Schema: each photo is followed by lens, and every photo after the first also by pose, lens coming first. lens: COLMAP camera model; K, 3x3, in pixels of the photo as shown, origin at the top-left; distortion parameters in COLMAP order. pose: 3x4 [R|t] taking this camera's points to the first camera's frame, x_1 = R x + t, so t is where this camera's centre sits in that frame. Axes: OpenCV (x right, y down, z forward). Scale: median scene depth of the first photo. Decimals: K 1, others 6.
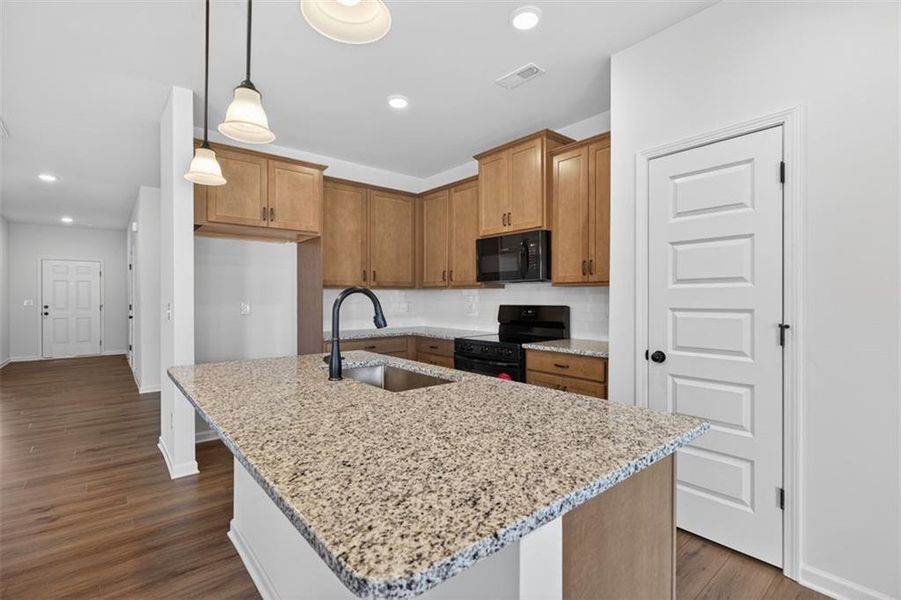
lens RADIAL K [[409.0, 0, 448.9], [0, 409.0, 297.8], [0, 0, 1]] dist [0.000546, 0.000093]
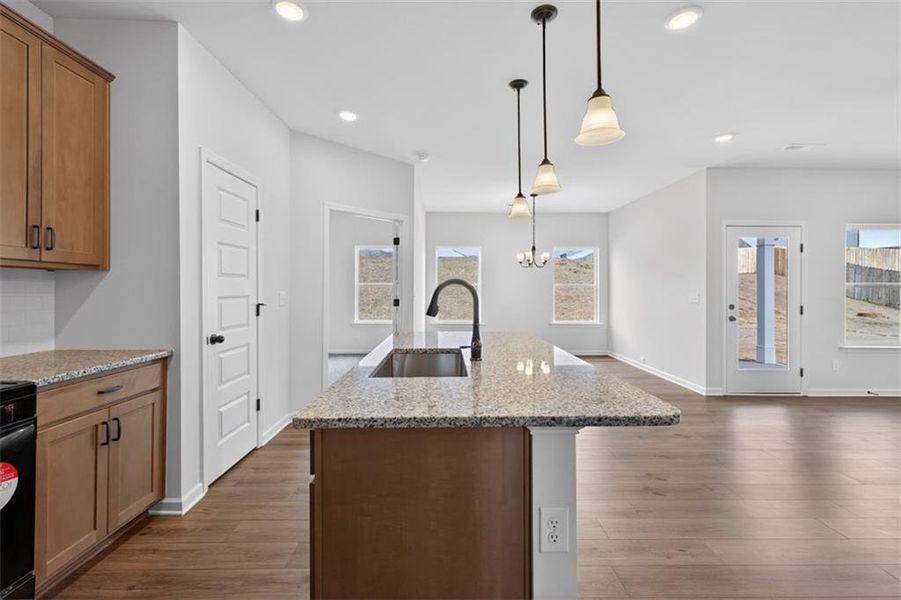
lens RADIAL K [[378.8, 0, 448.5], [0, 378.8, 289.2], [0, 0, 1]] dist [0.003751, -0.000197]
pose [[-0.770229, -0.001029, 0.637767, -0.429299], [-0.003764, 0.999989, -0.002931, 0.003158], [-0.637756, -0.004658, -0.770224, 0.890133]]
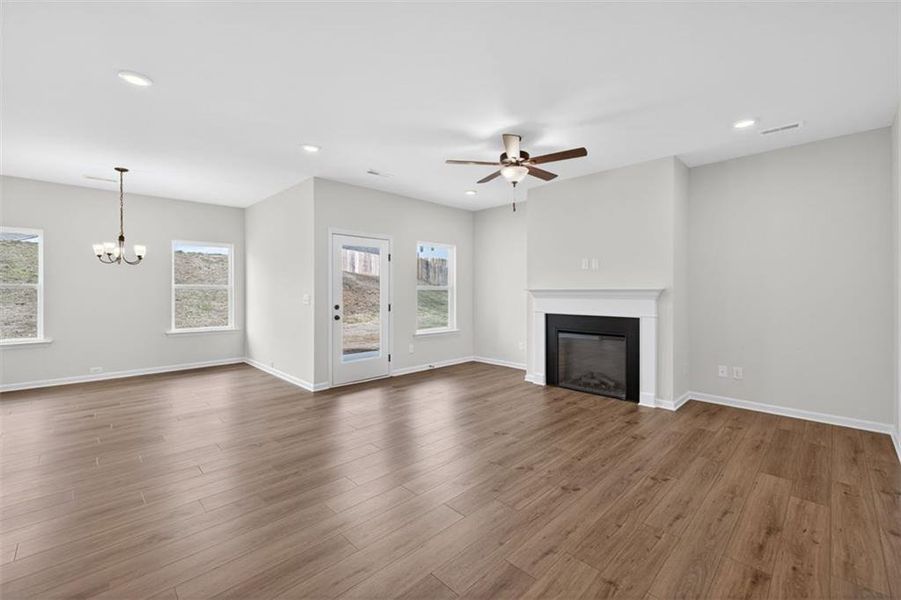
lens RADIAL K [[378.8, 0, 448.5], [0, 378.8, 289.2], [0, 0, 1]] dist [0.003751, -0.000197]
pose [[-0.996993, 0.001571, -0.077482, -0.654060], [0.001913, 0.999989, -0.004342, -0.003505], [0.077474, -0.004477, -0.996984, 0.736332]]
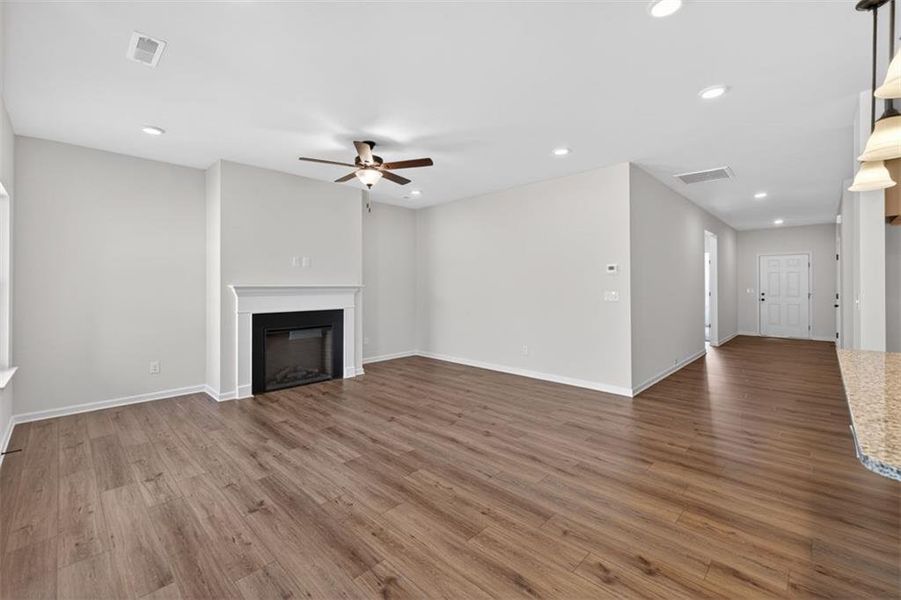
lens RADIAL K [[378.8, 0, 448.5], [0, 378.8, 289.2], [0, 0, 1]] dist [0.003751, -0.000197]
pose [[0.091979, 0.007818, -0.995730, 0.167954], [0.001567, 0.999967, 0.007996, -0.007462], [0.995760, -0.002296, 0.091964, -0.127490]]
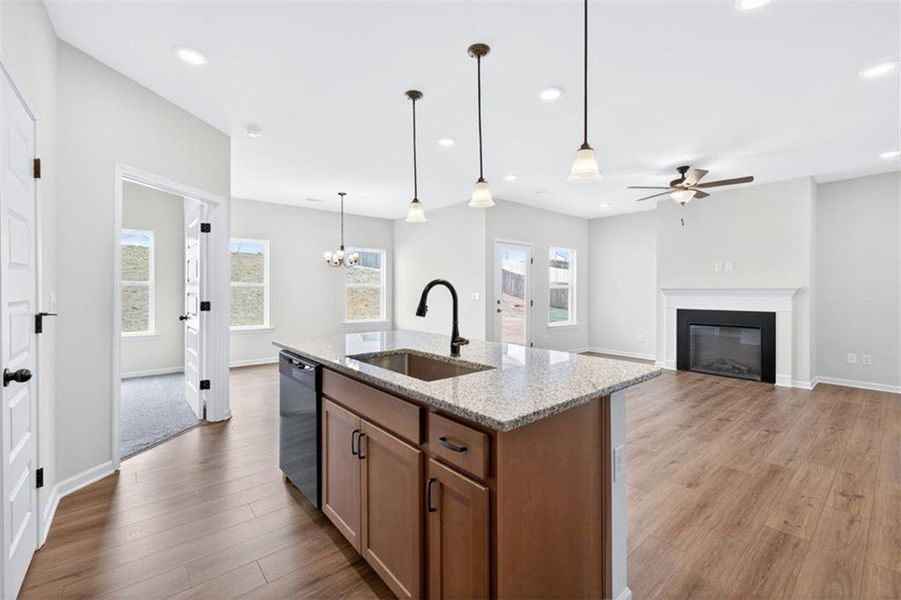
lens RADIAL K [[378.8, 0, 448.5], [0, 378.8, 289.2], [0, 0, 1]] dist [0.003751, -0.000197]
pose [[-0.999987, -0.001325, 0.004861, -0.131716], [-0.001342, 0.999993, -0.003542, 0.003254], [-0.004856, -0.003548, -0.999982, 1.017800]]
